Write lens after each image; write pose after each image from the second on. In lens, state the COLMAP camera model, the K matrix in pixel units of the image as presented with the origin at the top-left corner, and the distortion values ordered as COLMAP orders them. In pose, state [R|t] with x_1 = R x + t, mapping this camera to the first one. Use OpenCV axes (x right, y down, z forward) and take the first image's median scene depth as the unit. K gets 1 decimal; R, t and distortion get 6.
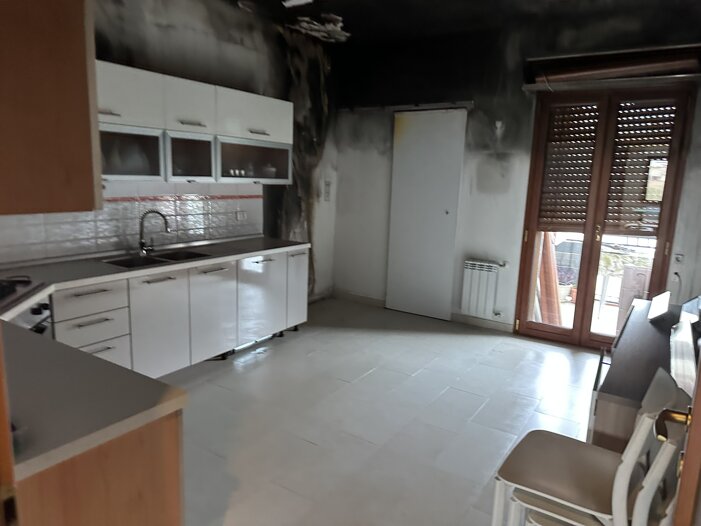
lens RADIAL K [[496.7, 0, 354.4], [0, 496.7, 265.1], [0, 0, 1]] dist [0.074188, -0.089723]
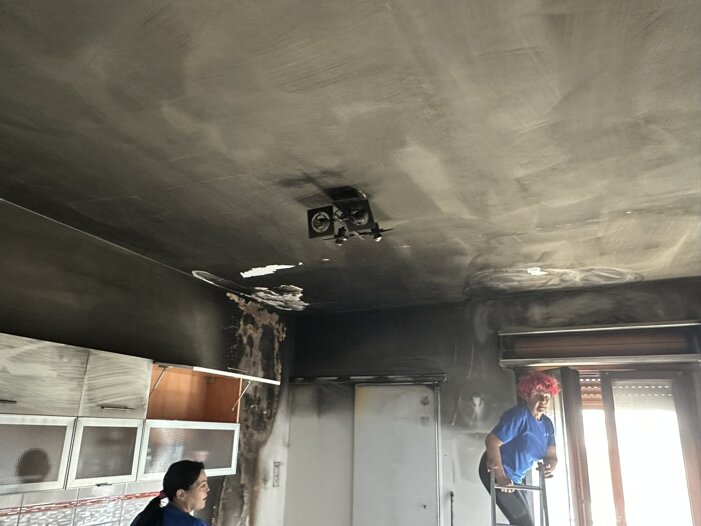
lens RADIAL K [[496.7, 0, 330.1], [0, 496.7, 295.8], [0, 0, 1]] dist [0.074188, -0.089723]
pose [[0.997354, 0.021604, 0.069408, -0.033149], [0.009555, 0.907570, -0.419793, -0.075301], [-0.072062, 0.419346, 0.904962, 0.133560]]
